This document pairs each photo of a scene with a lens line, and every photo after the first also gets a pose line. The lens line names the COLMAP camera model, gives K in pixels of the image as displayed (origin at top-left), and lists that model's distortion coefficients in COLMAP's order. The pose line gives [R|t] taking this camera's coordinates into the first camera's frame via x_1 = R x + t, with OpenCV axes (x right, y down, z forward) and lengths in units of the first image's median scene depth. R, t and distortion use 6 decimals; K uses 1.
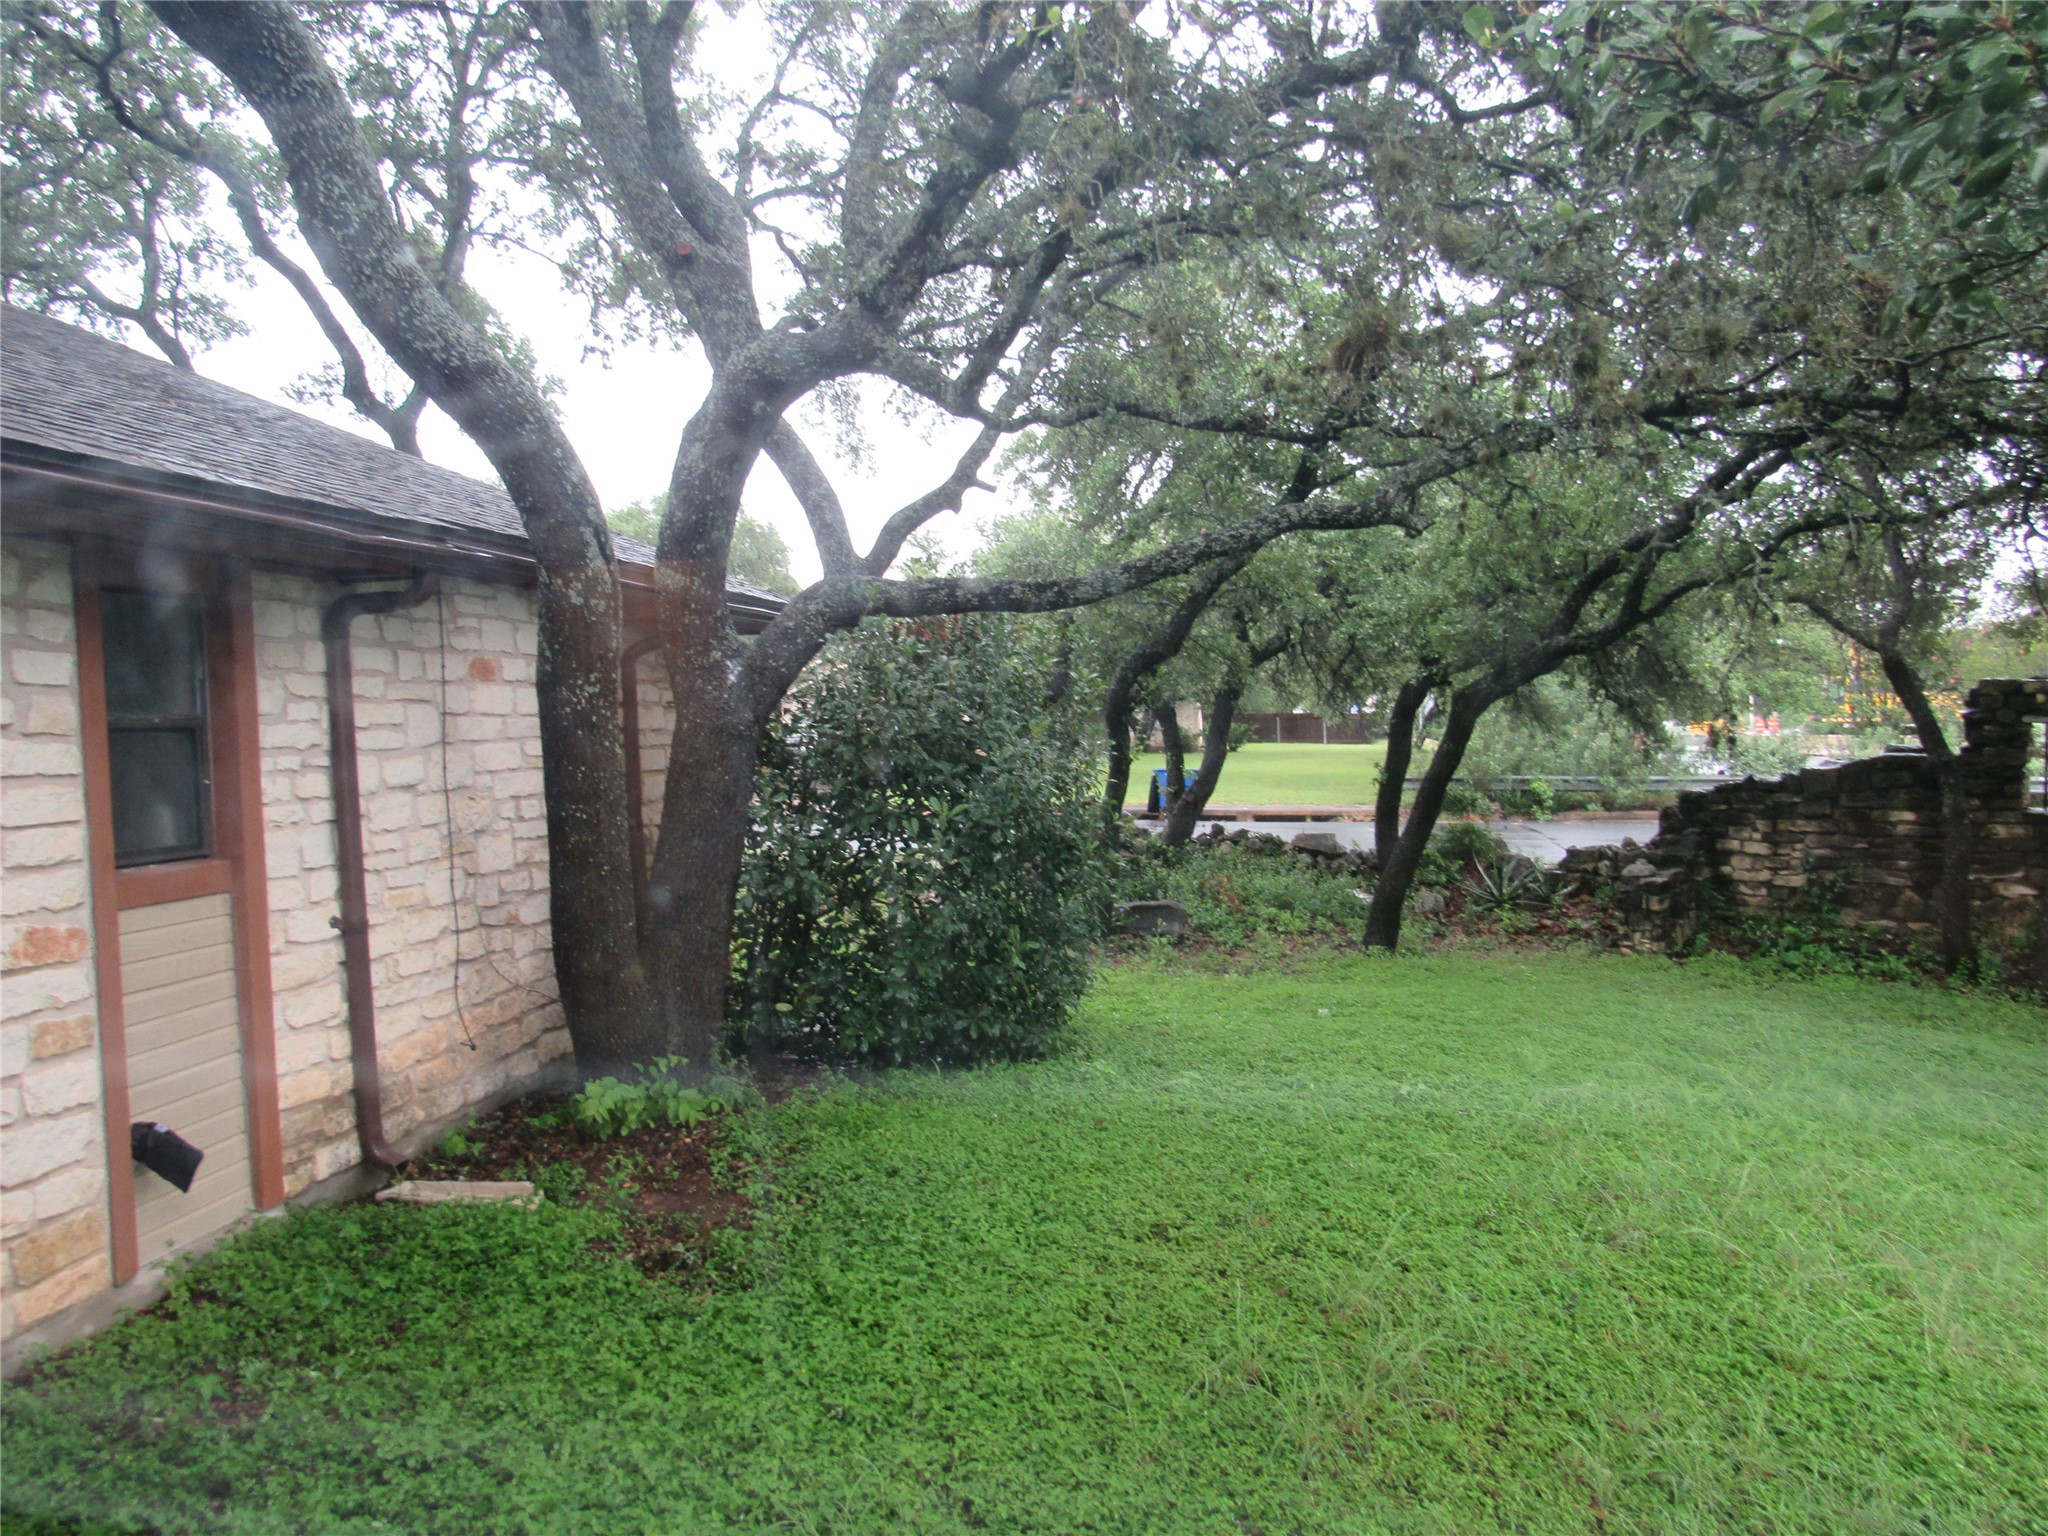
lens RADIAL K [[1478.6, 0, 1024.0], [0, 1478.6, 768.0], [0, 0, 1]] dist [-0.040667, 0.037500]
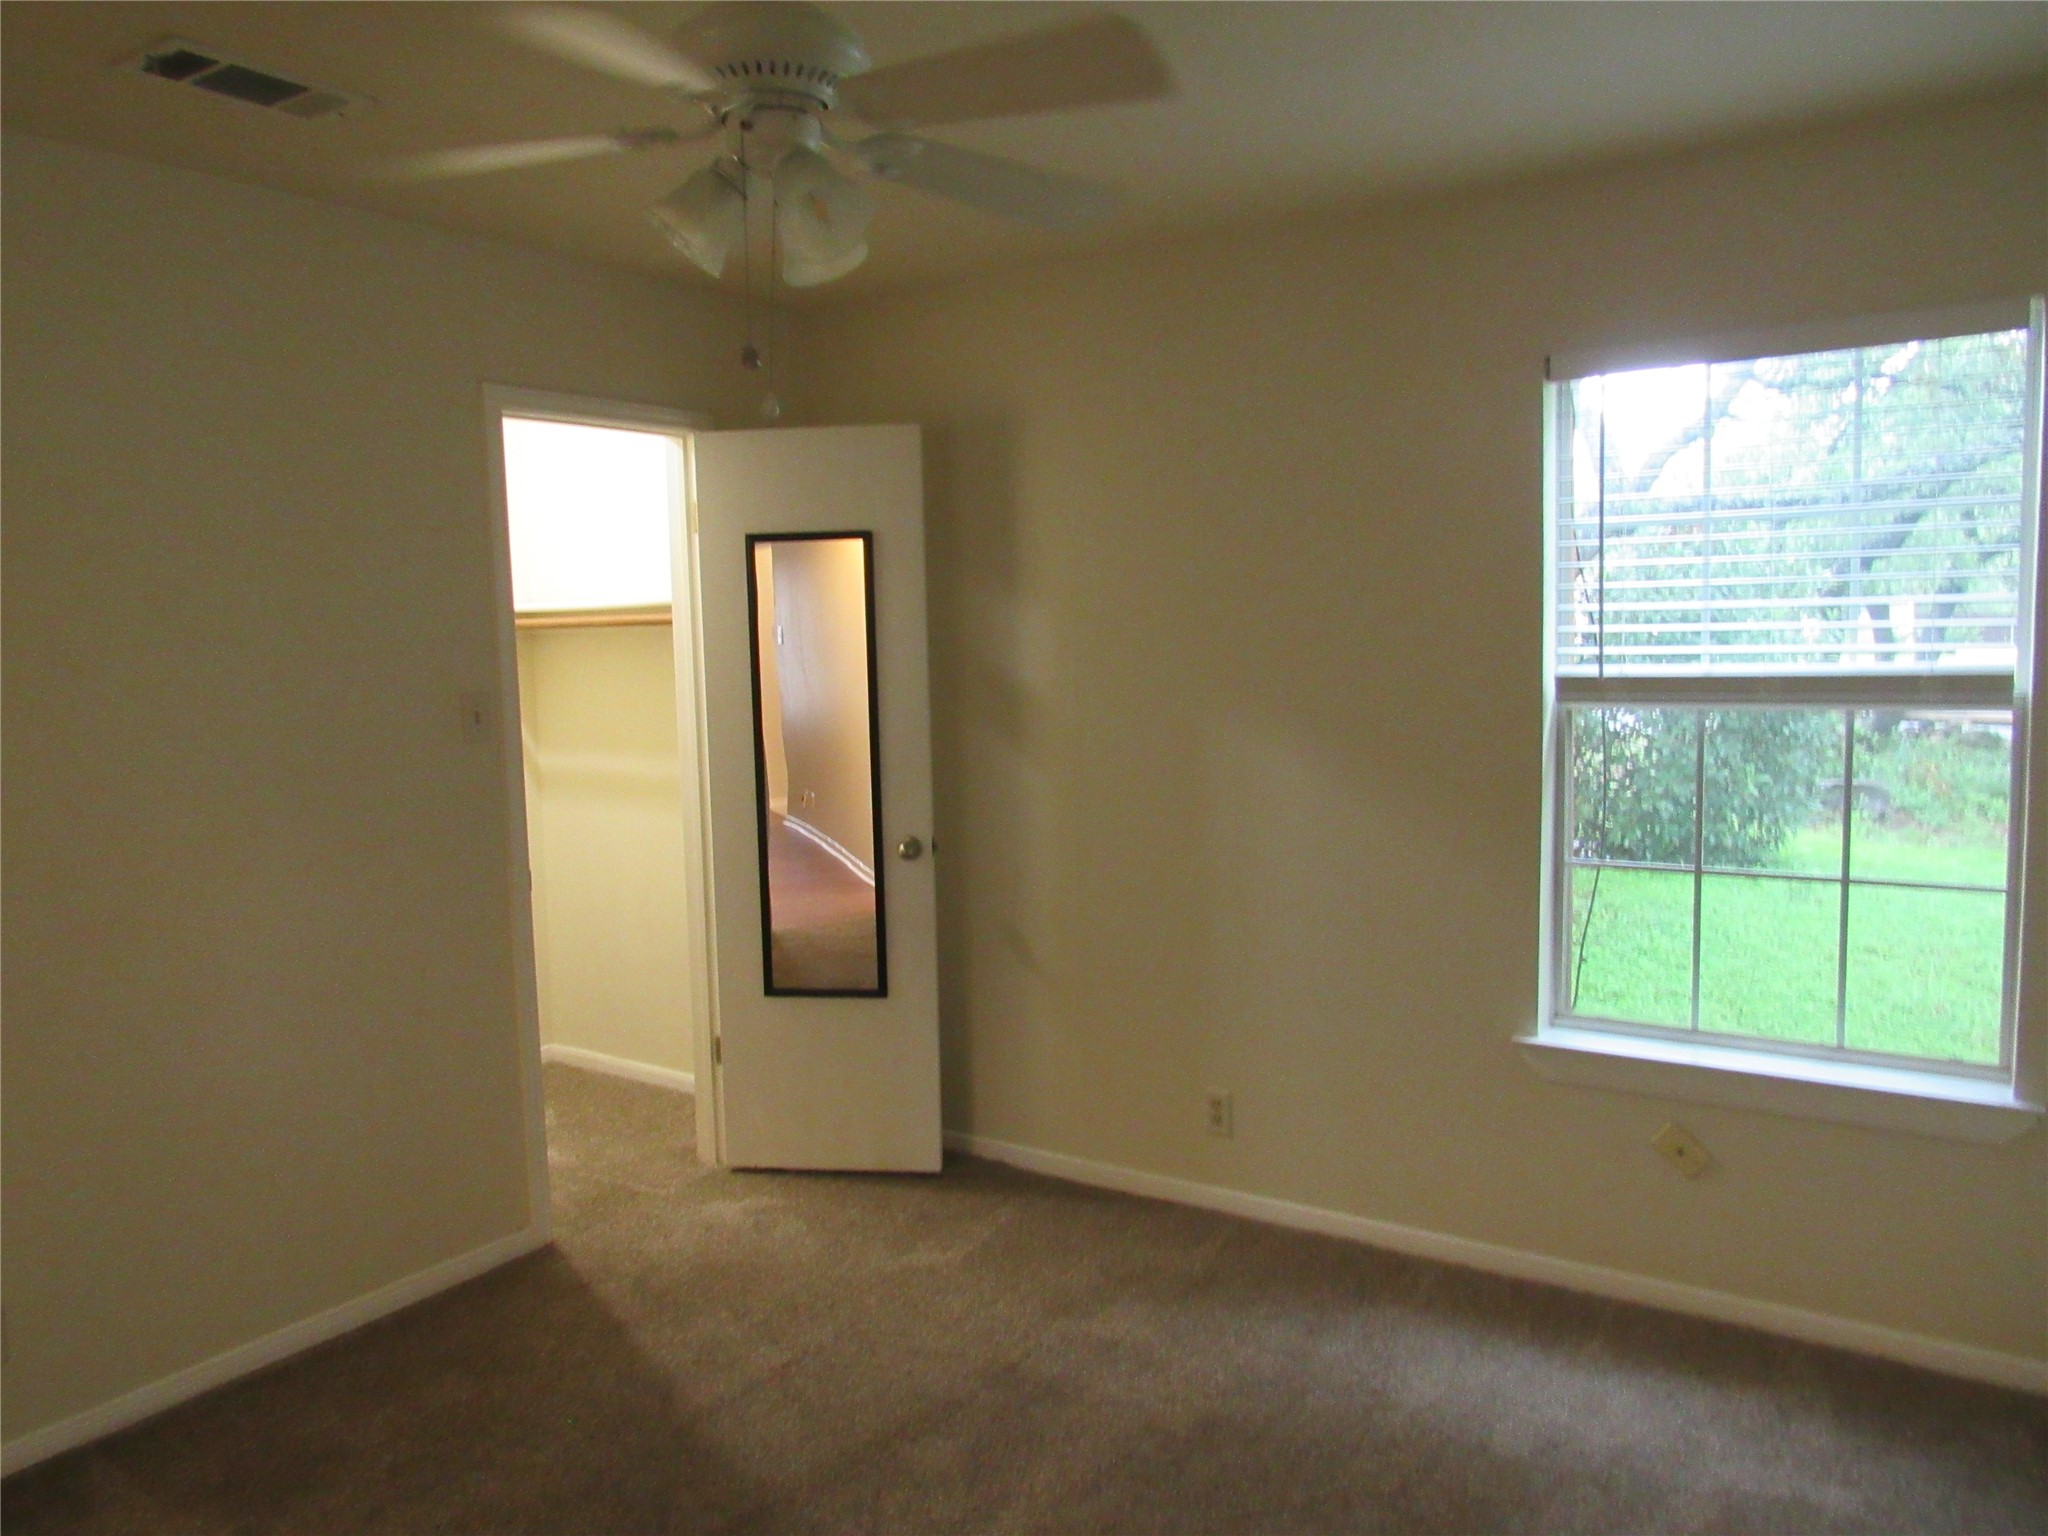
lens RADIAL K [[1489.0, 0, 1017.9], [0, 1489.0, 774.8], [0, 0, 1]] dist [-0.031511, 0.029980]
pose [[0.912311, 0.057515, -0.405440, -0.039208], [-0.026014, 0.996228, 0.082785, 0.014423], [0.408672, -0.064979, 0.910366, -0.278038]]
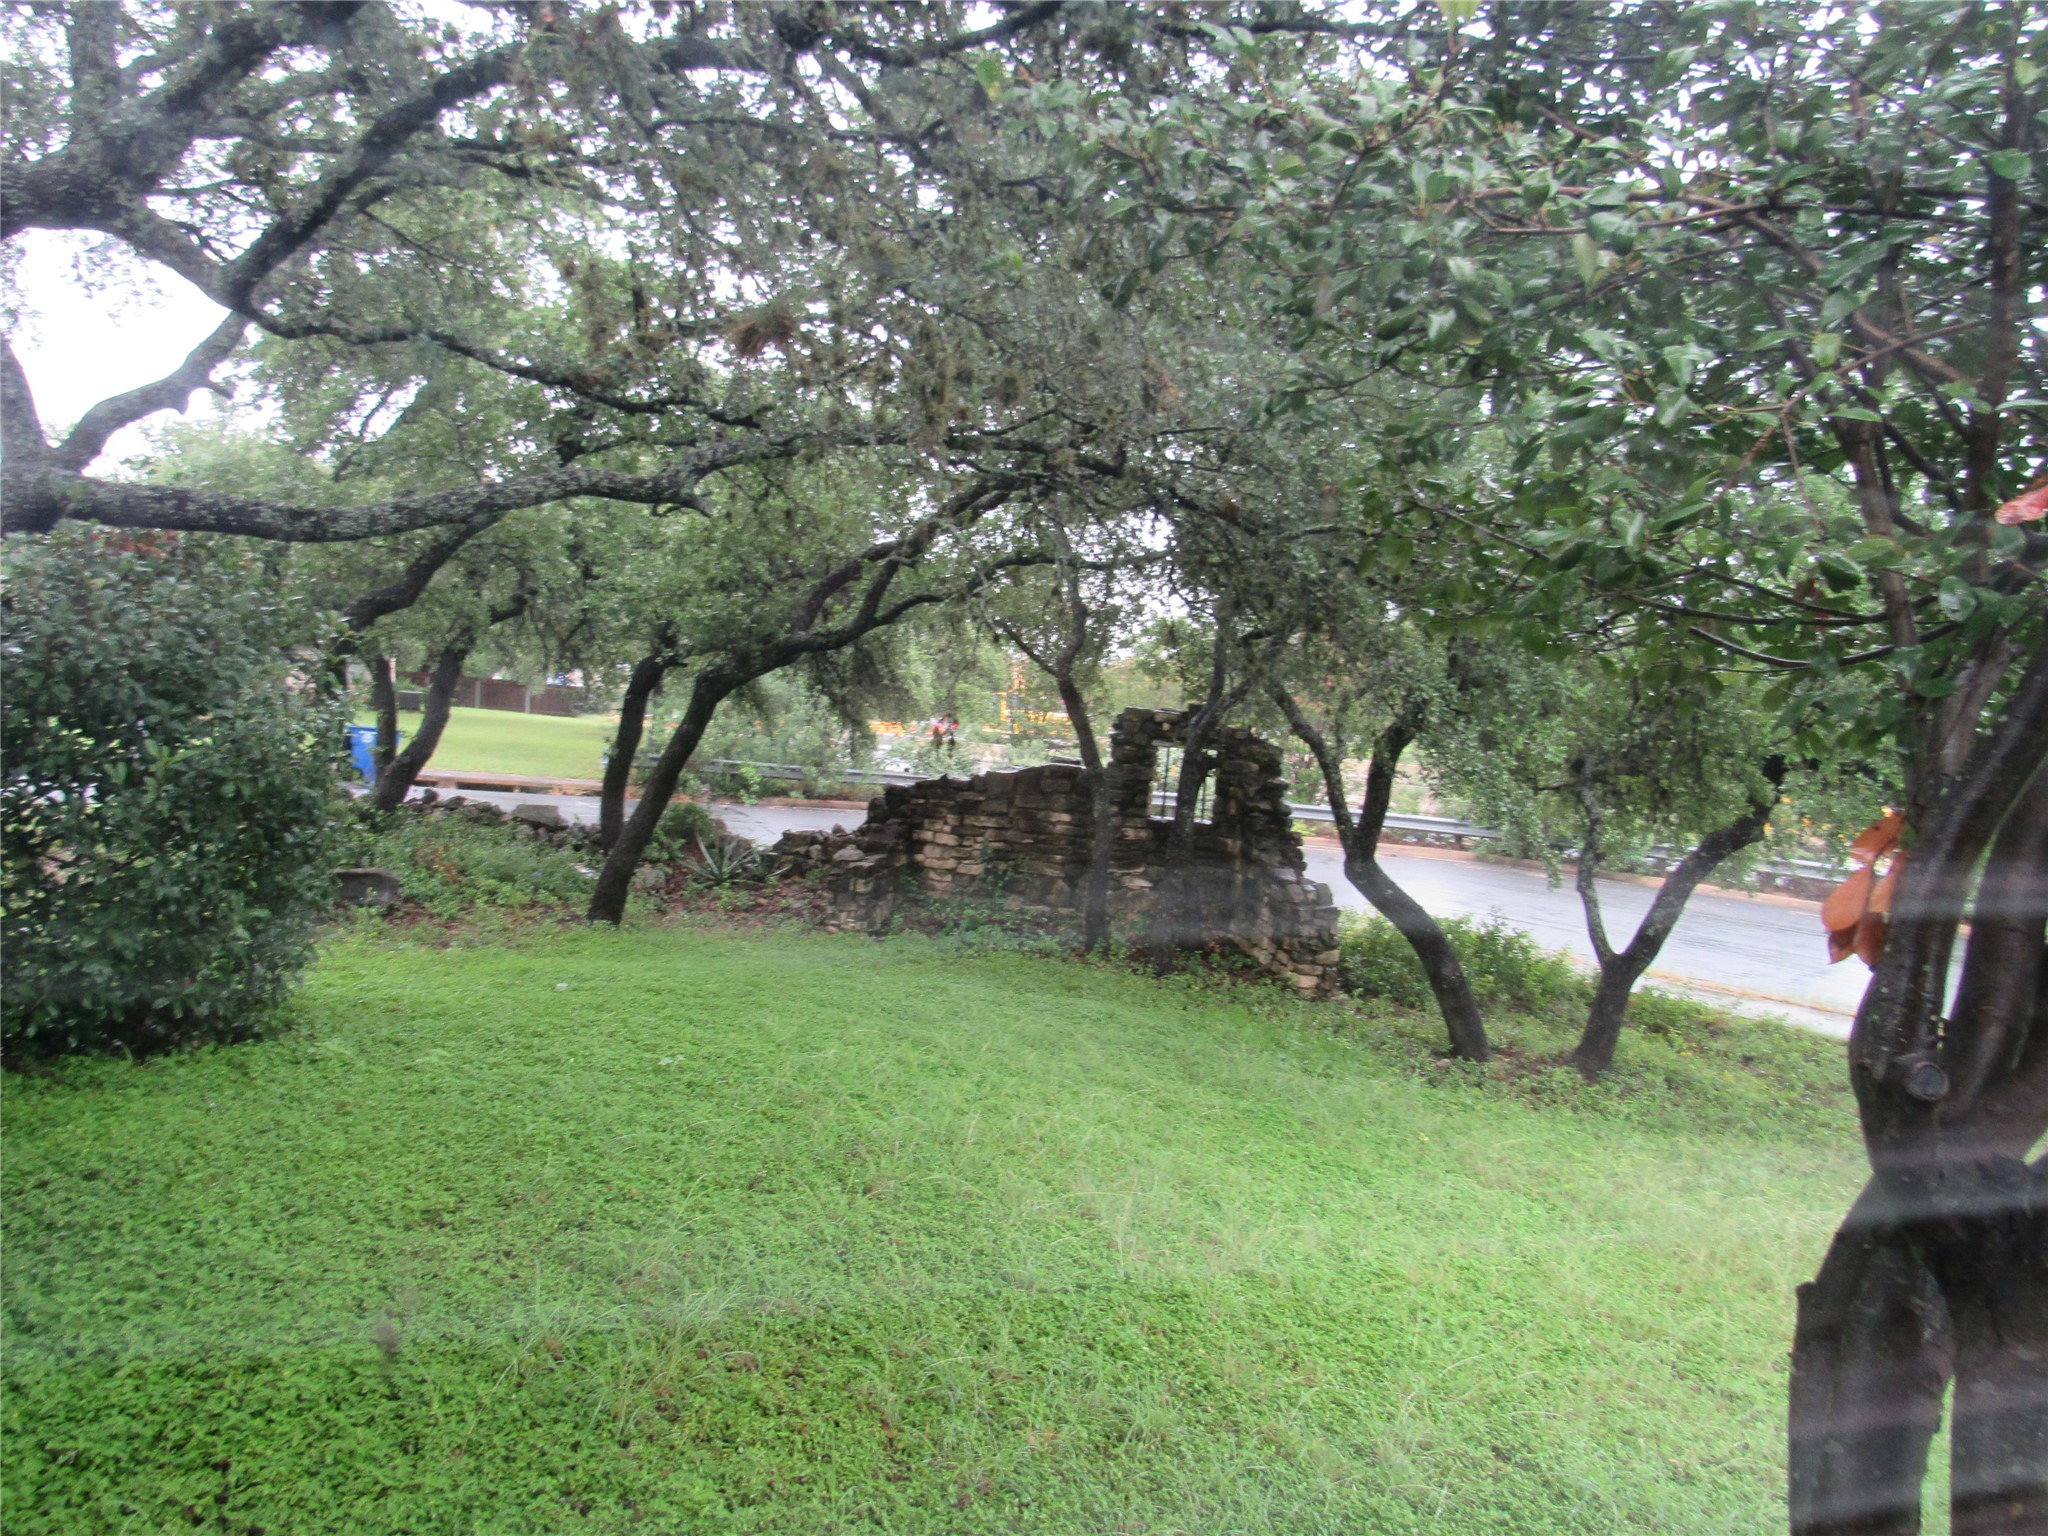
lens RADIAL K [[1468.7, 0, 1032.8], [0, 1468.7, 771.5], [0, 0, 1]] dist [-0.019772, -0.004176]
pose [[0.855311, 0.064907, 0.514033, -0.031098], [-0.073821, 0.997267, -0.003093, 0.001749], [-0.512829, -0.035301, 0.857765, 0.004037]]
